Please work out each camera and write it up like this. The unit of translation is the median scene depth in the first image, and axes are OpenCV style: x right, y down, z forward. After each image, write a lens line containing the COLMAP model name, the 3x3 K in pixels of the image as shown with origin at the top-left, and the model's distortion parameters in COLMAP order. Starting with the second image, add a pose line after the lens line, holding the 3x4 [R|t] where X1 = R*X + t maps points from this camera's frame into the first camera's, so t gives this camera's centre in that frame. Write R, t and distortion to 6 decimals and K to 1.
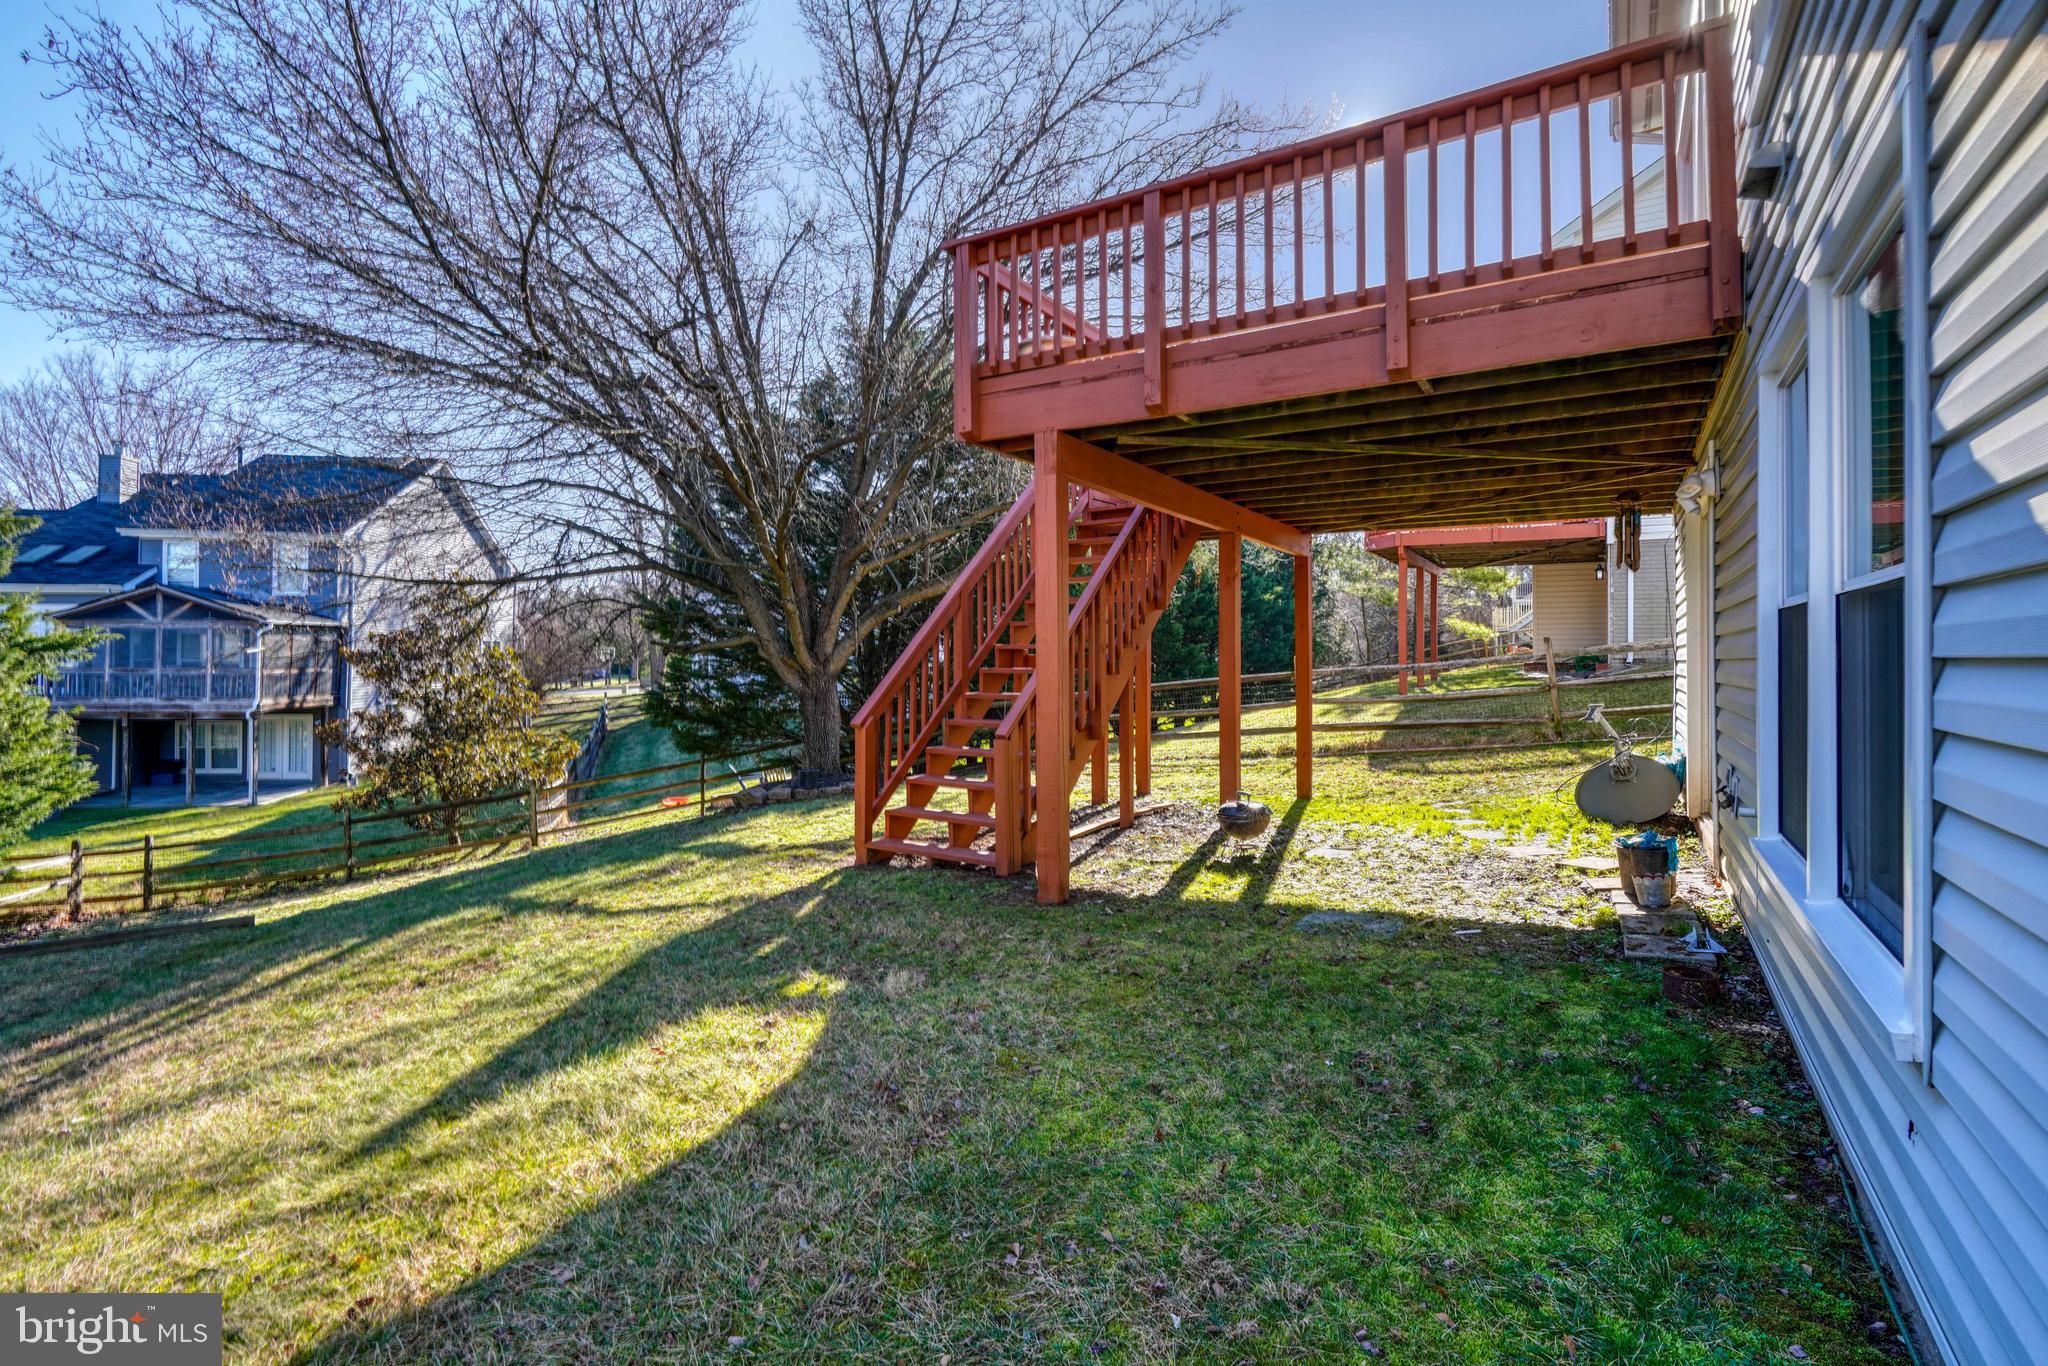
lens RADIAL K [[926.8, 0, 1017.2], [0, 926.8, 668.7], [0, 0, 1]] dist [-0.001158, 0.000473]
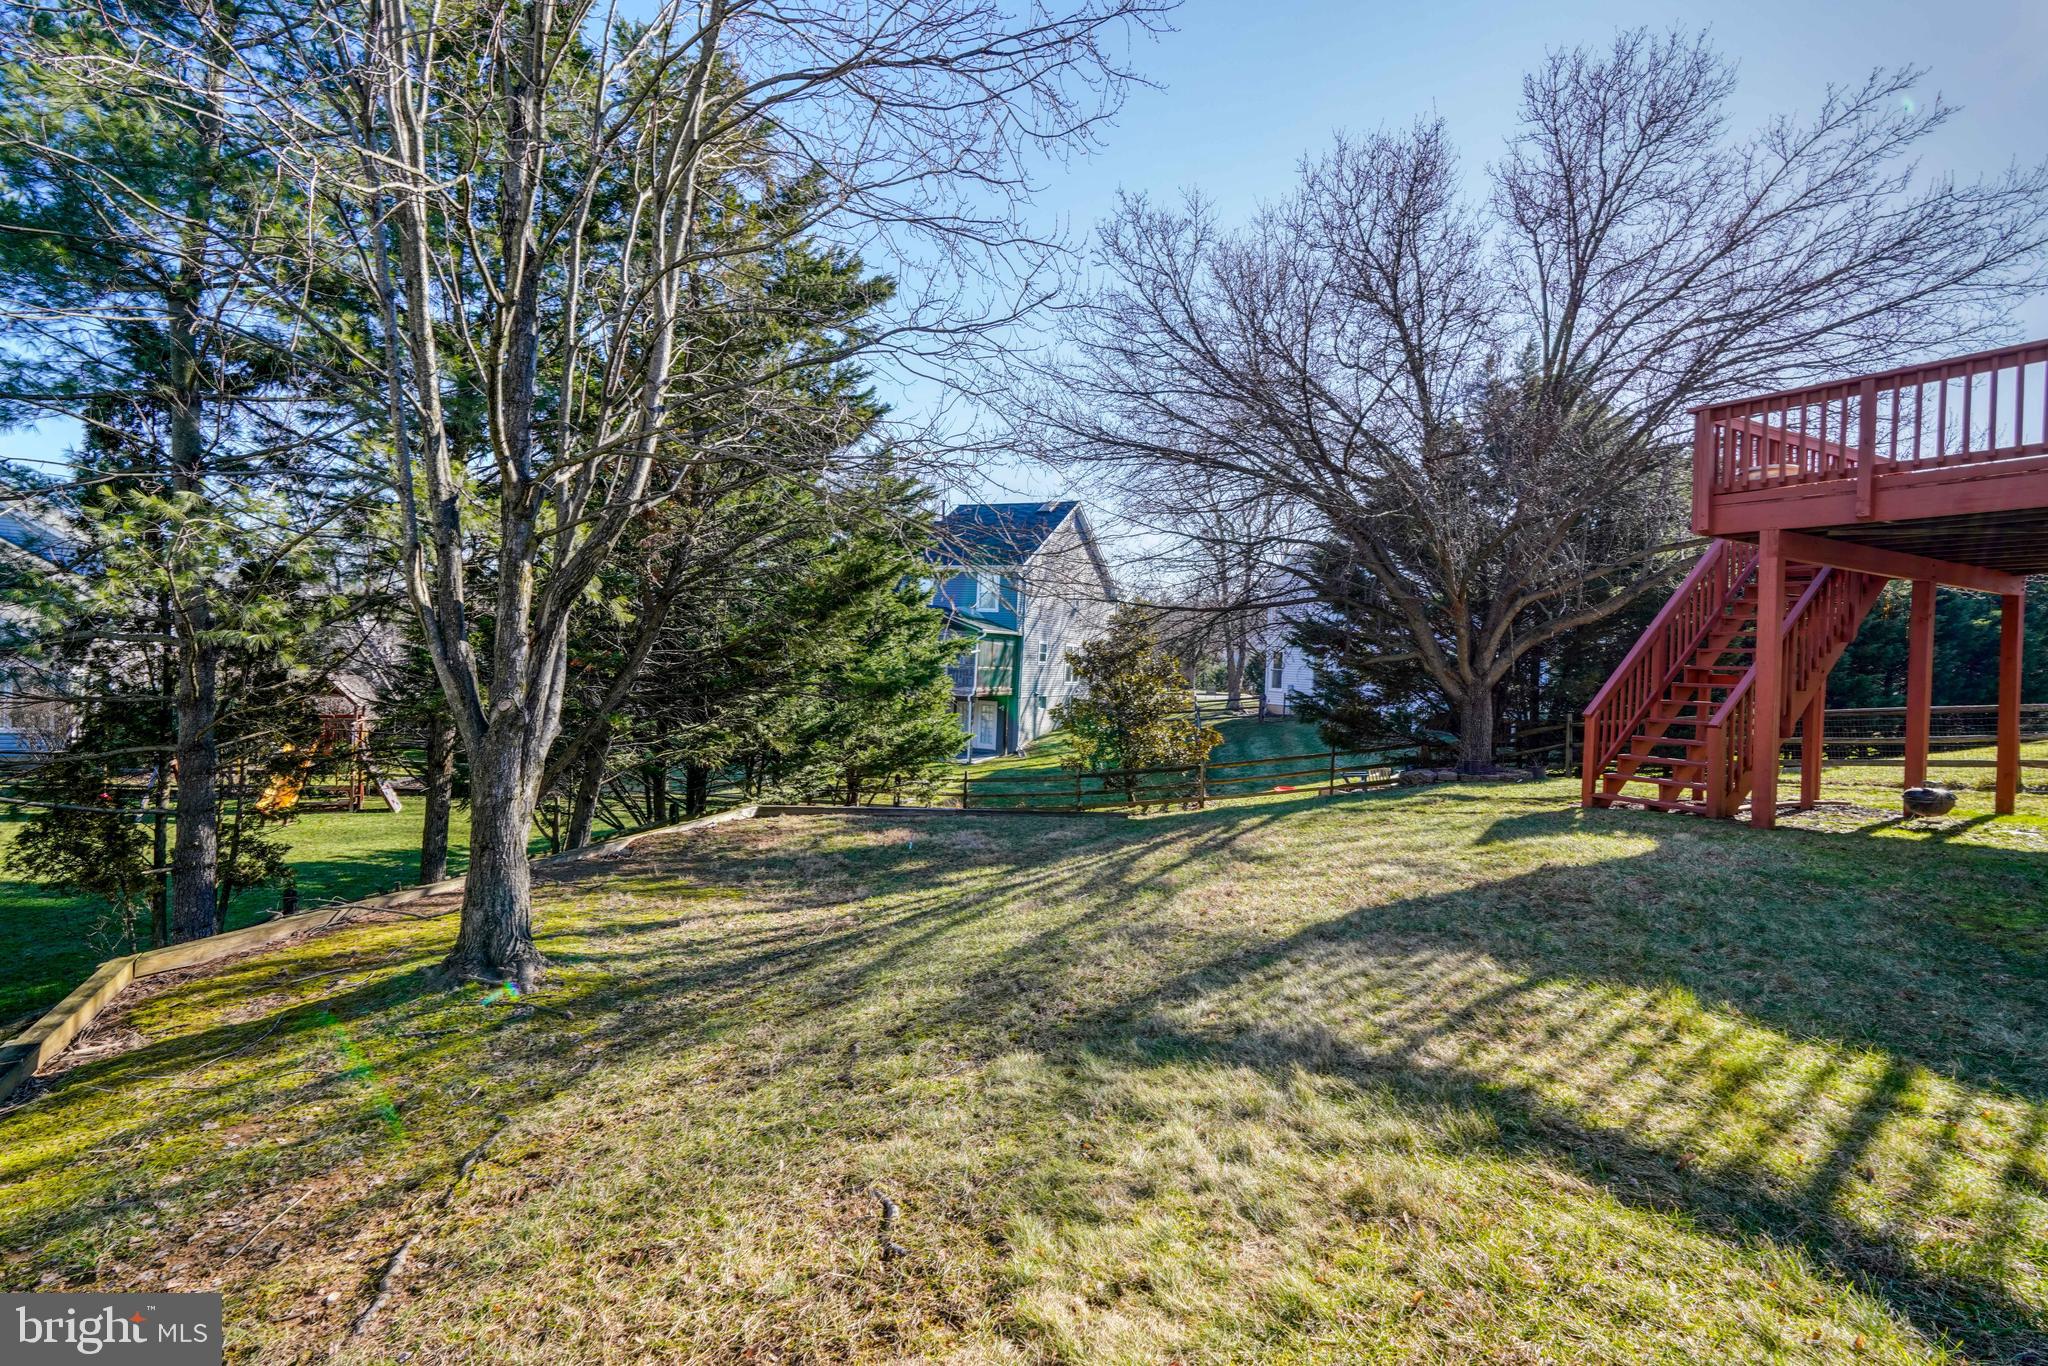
lens RADIAL K [[962.0, 0, 1025.4], [0, 962.0, 672.3], [0, 0, 1]] dist [0.000204, 0.000689]
pose [[0.867610, 0.039139, -0.495703, -0.095348], [-0.045871, 0.998946, -0.001413, 0.017585], [0.495126, 0.023964, 0.868491, -0.398491]]
